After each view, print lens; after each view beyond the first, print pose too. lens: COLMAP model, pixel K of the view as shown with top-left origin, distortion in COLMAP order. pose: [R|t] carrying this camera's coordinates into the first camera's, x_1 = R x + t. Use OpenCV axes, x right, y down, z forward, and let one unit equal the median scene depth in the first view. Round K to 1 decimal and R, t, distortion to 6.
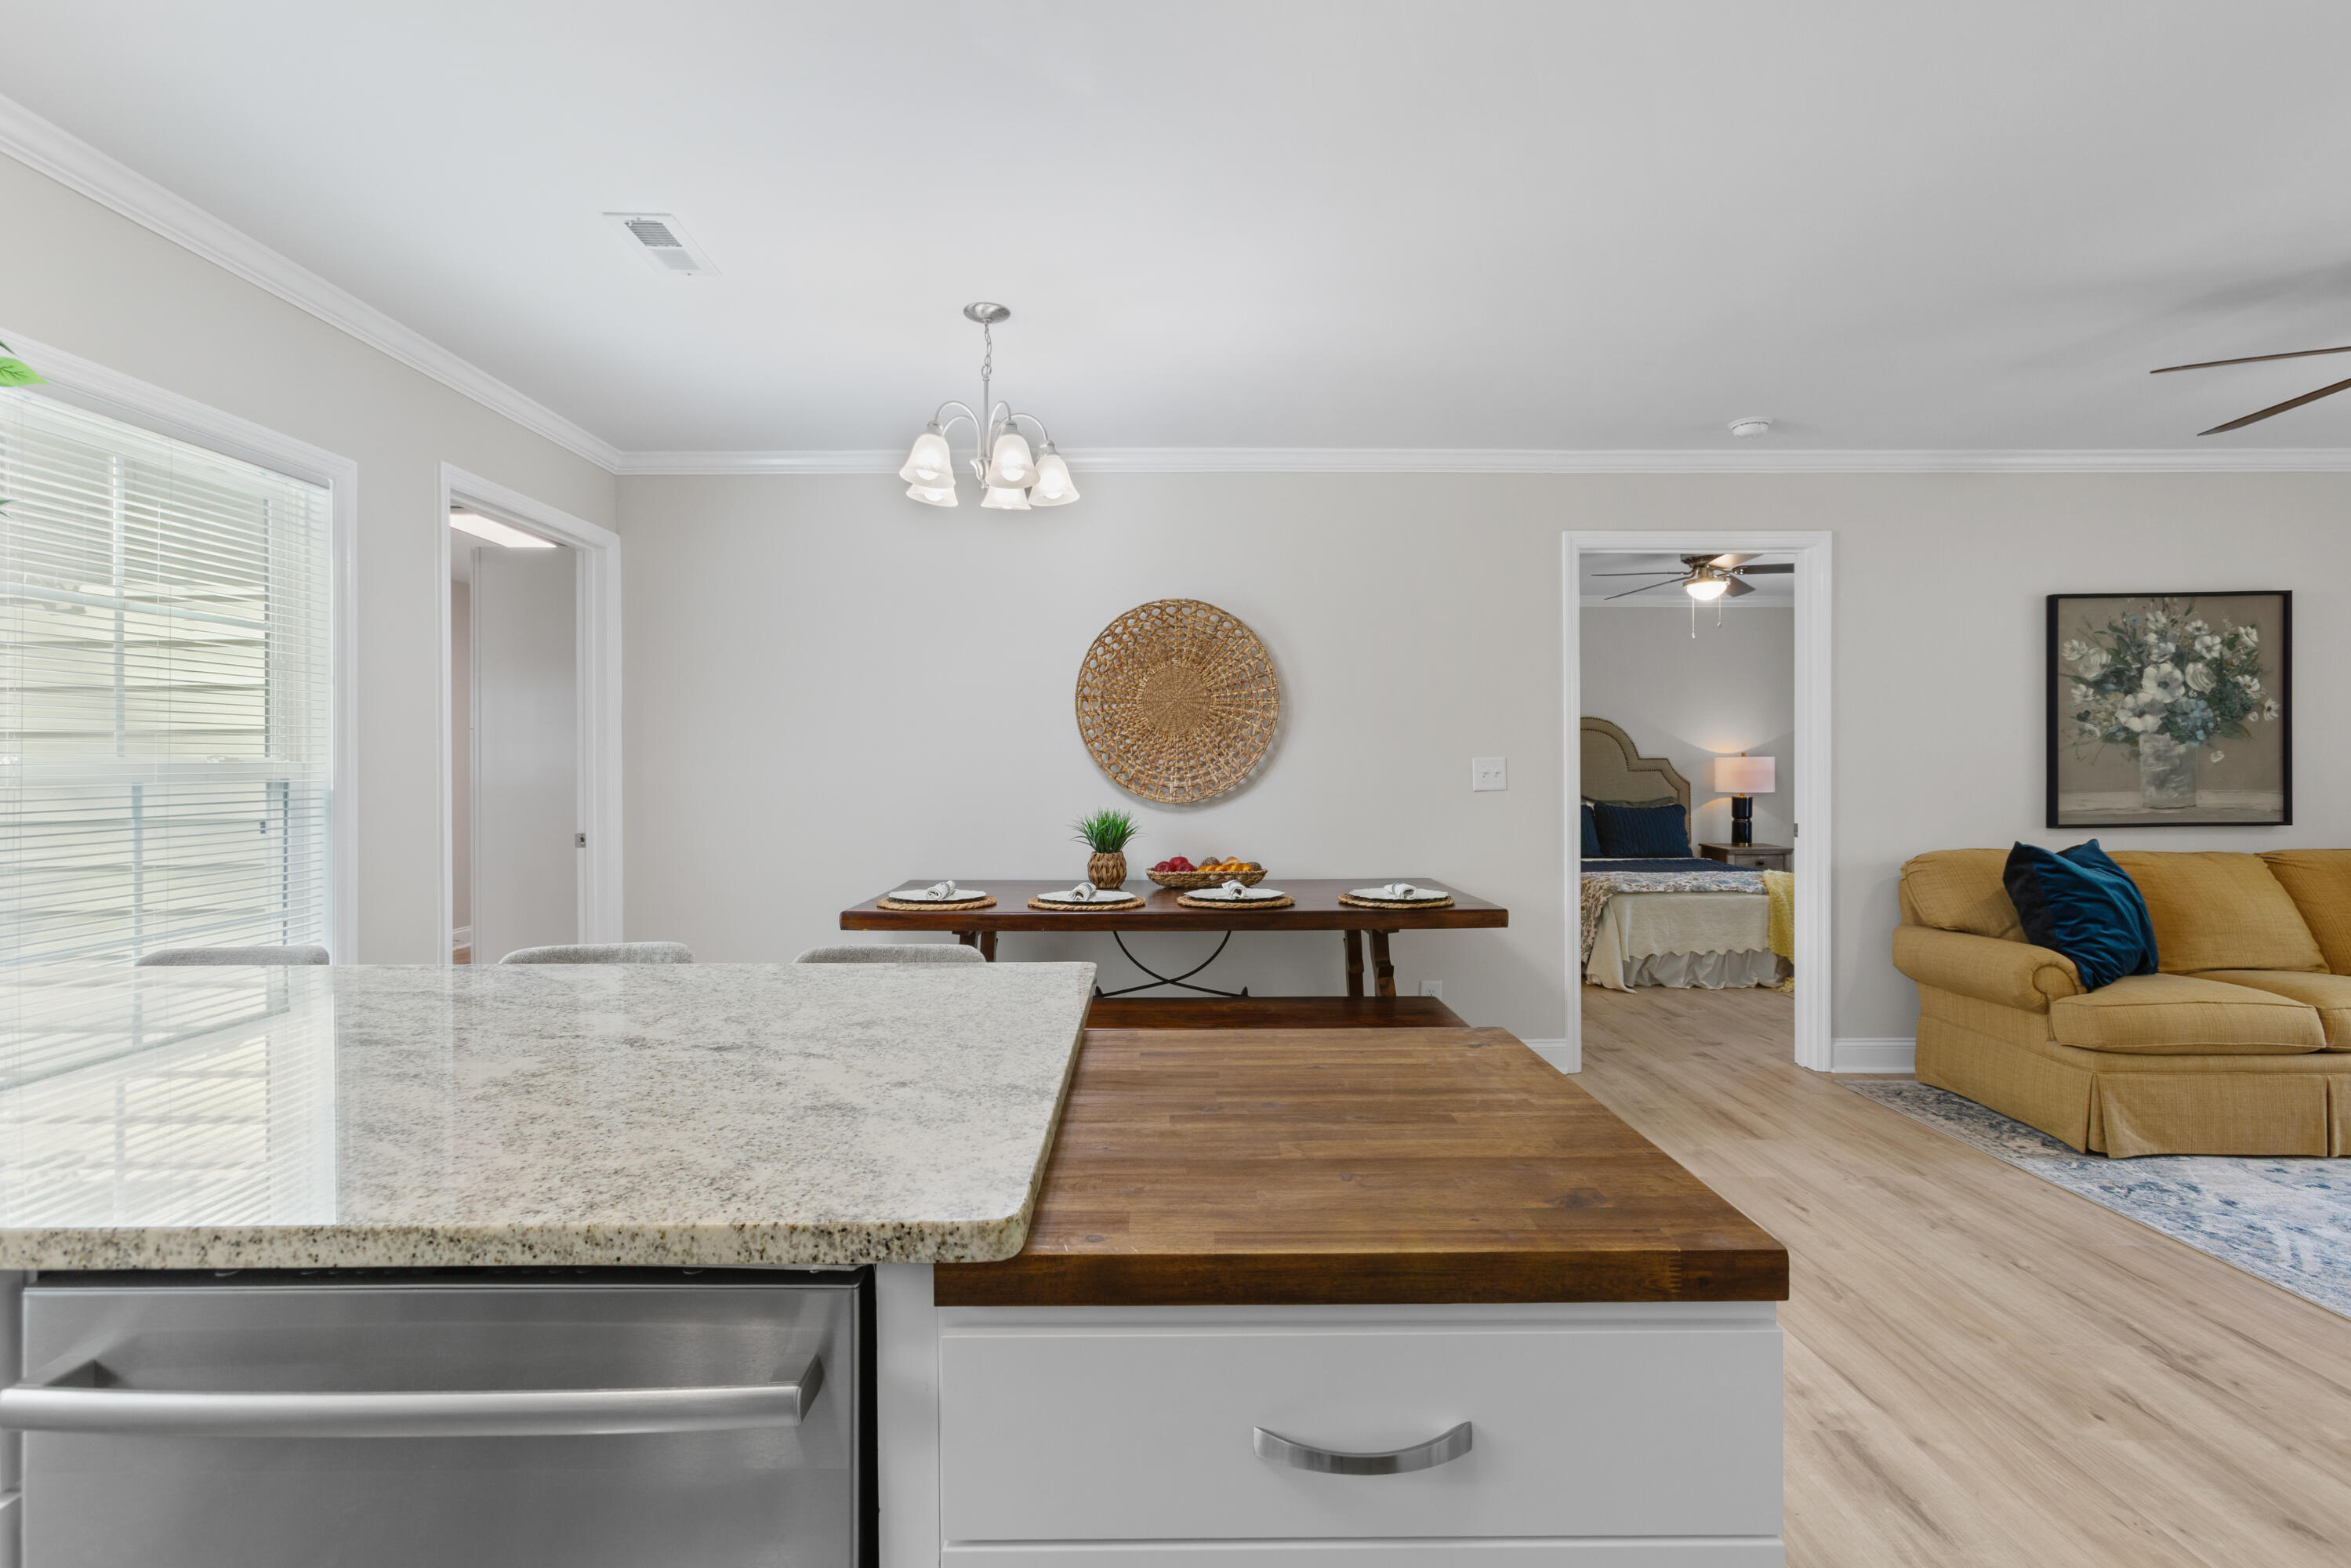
lens RADIAL K [[1050.9, 0, 1163.9], [0, 1050.9, 770.4], [0, 0, 1]] dist [-0.004630, 0.004213]
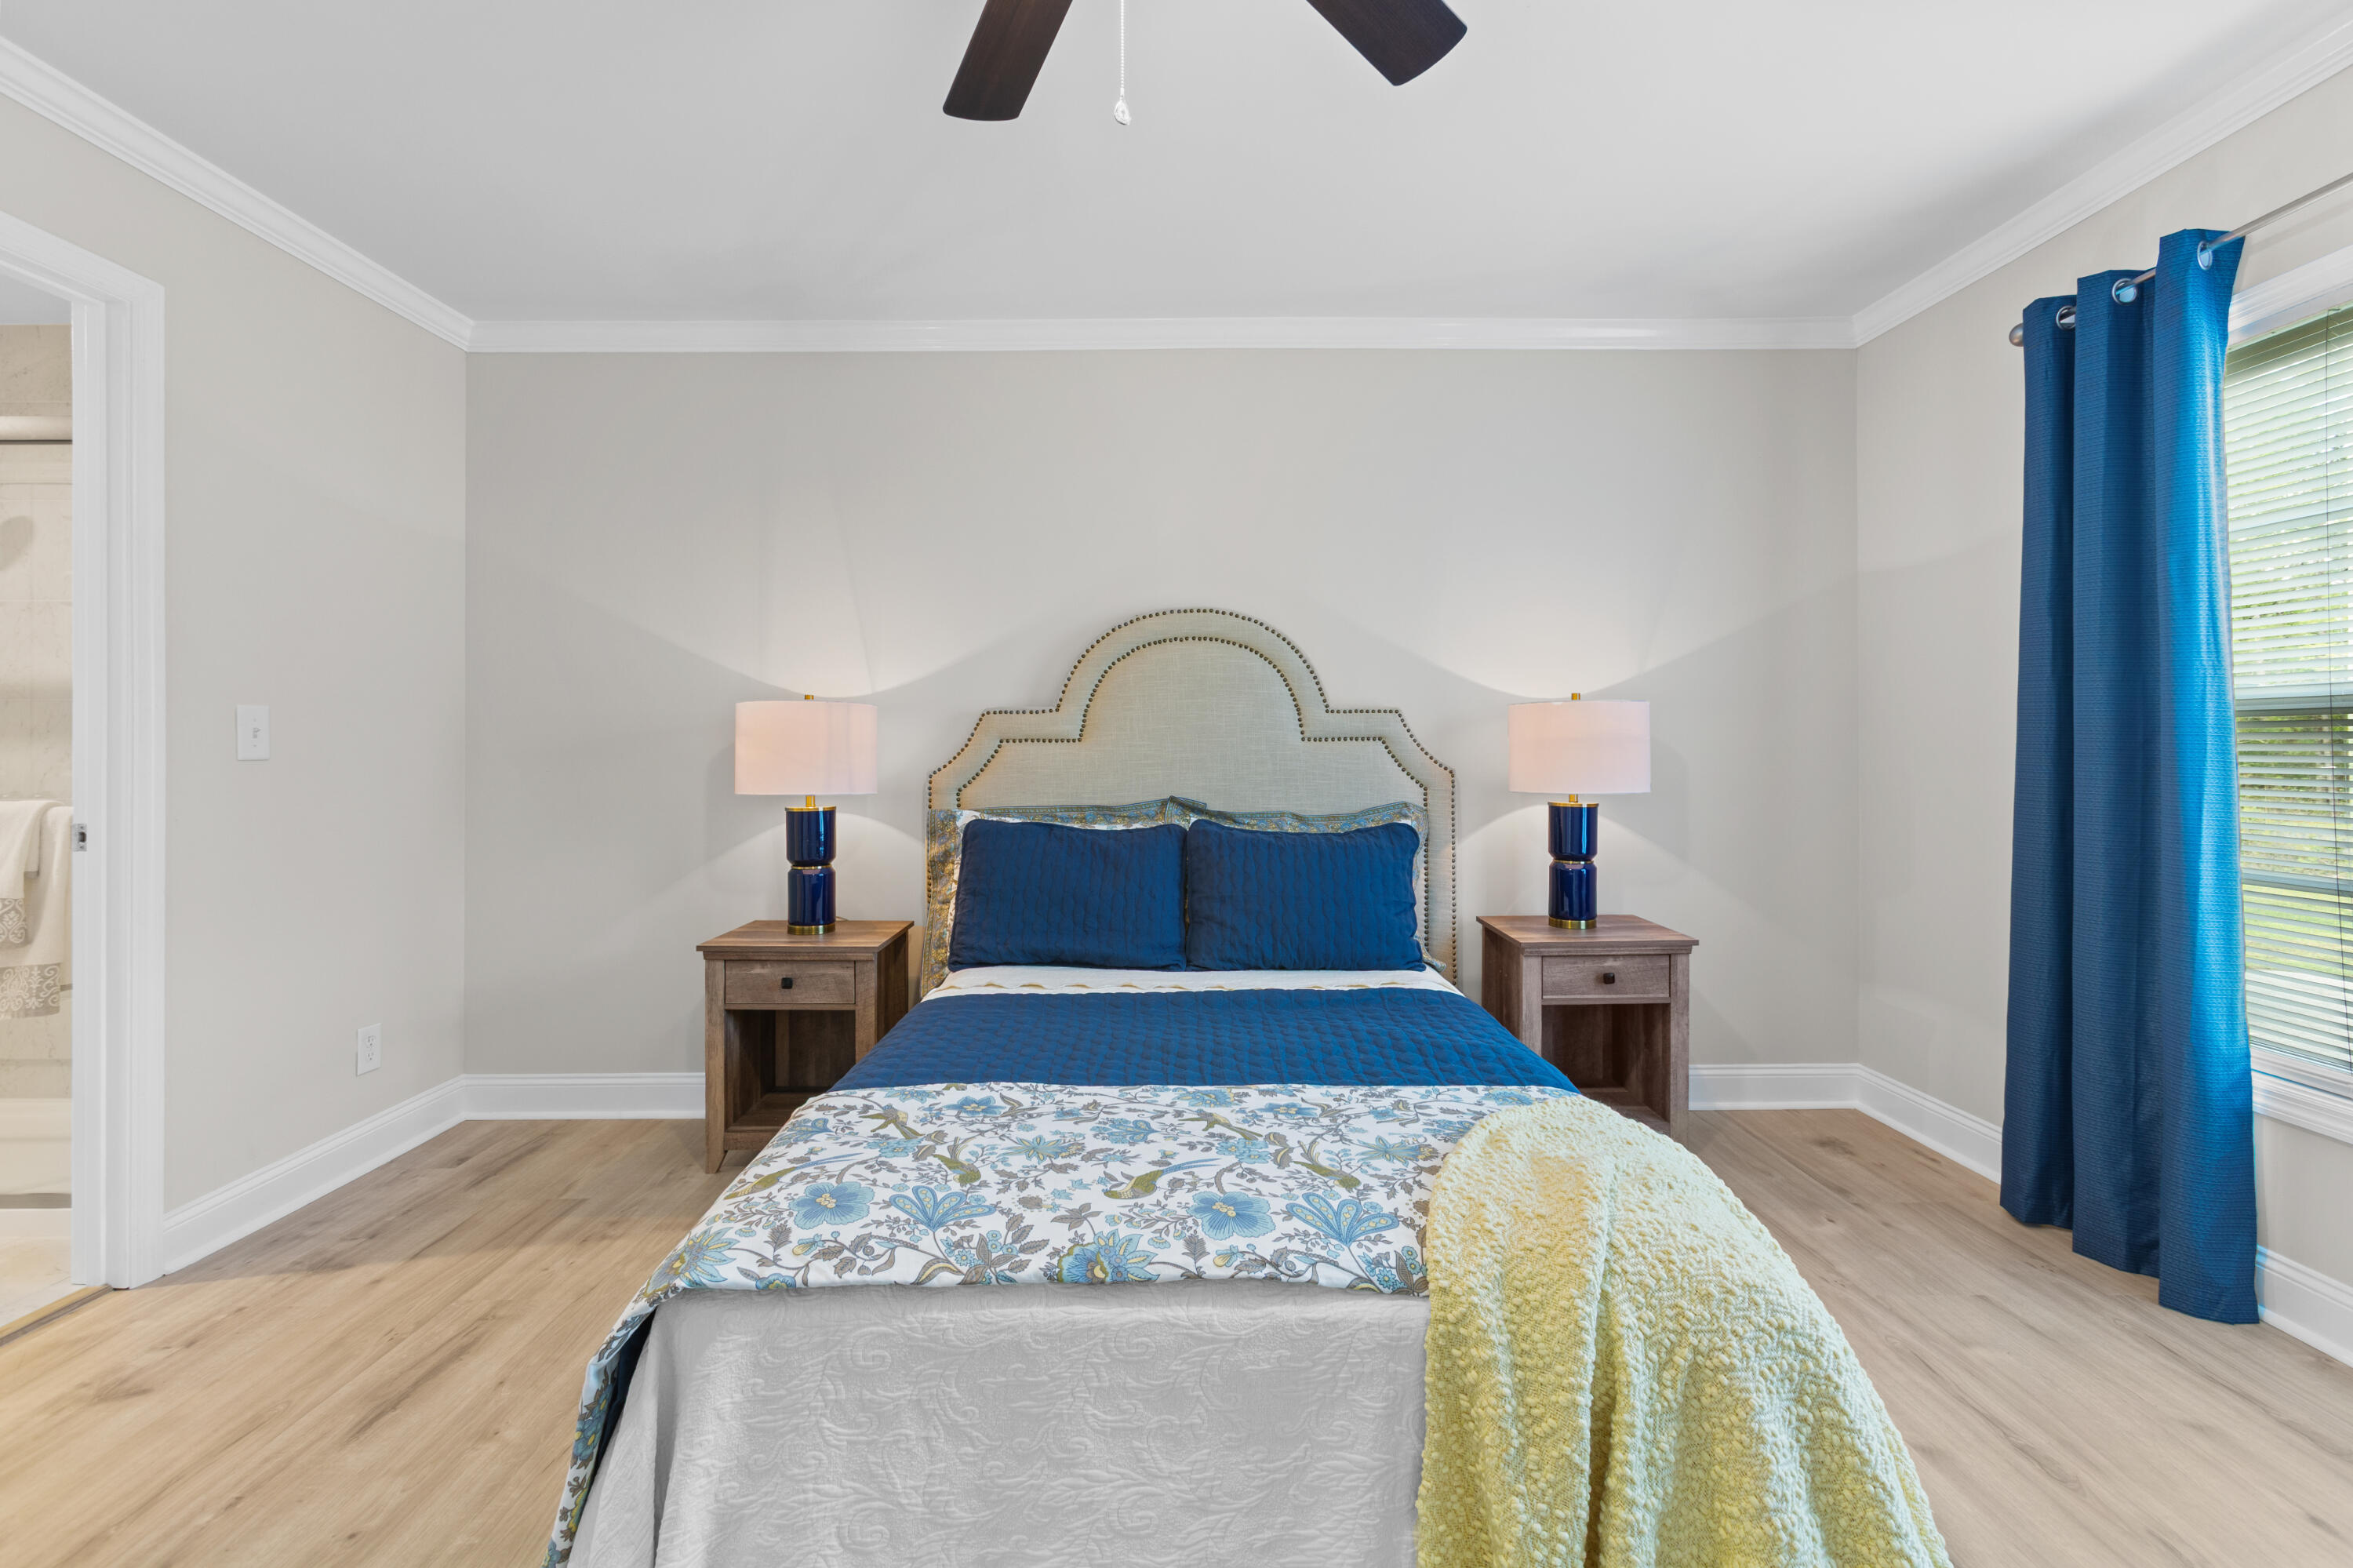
lens RADIAL K [[1051.8, 0, 1179.3], [0, 1051.8, 751.6], [0, 0, 1]] dist [-0.004630, 0.004213]
pose [[0.999996, 0.001333, 0.002684, 0.738350], [-0.001301, 0.999927, -0.012013, 0.019318], [-0.002700, 0.012009, 0.999924, 1.110450]]
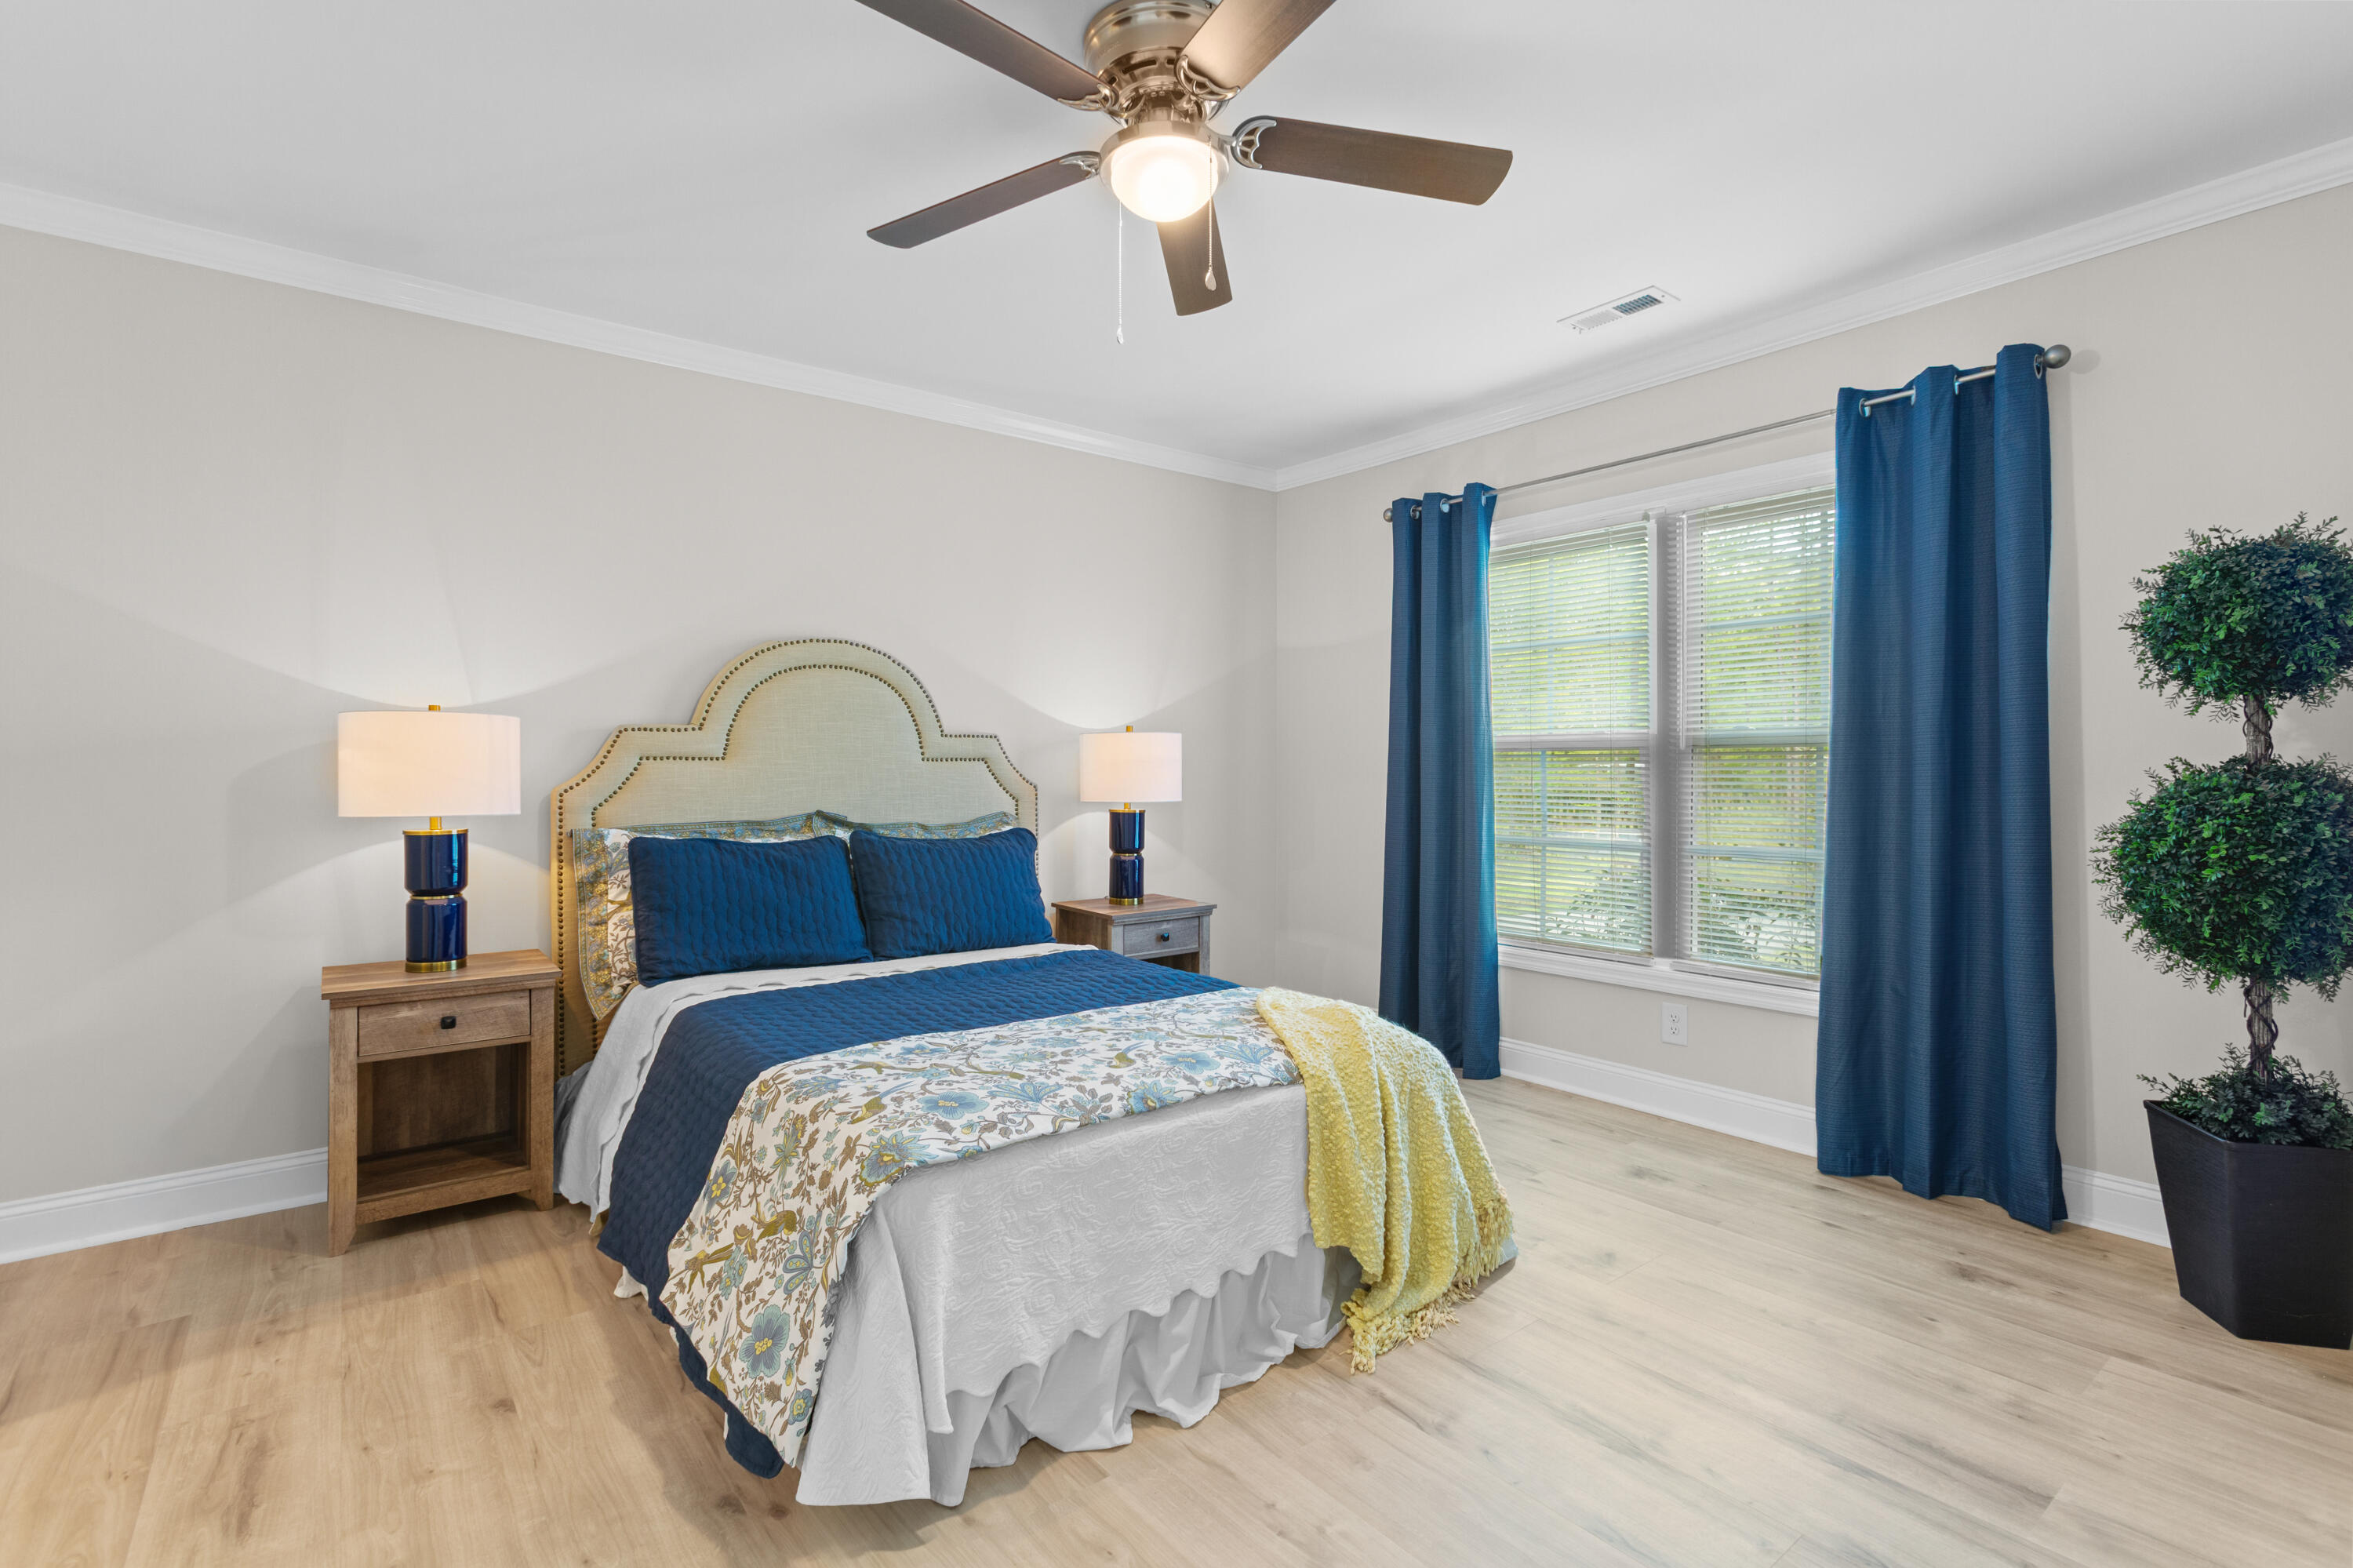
lens RADIAL K [[1088.8, 0, 1175.8], [0, 1088.8, 790.5], [0, 0, 1]] dist [-0.004087, 0.000328]
pose [[0.791252, -0.006784, 0.611453, 0.440693], [0.003574, 0.999973, 0.006469, 0.021960], [-0.611480, -0.002933, 0.791254, 1.025674]]
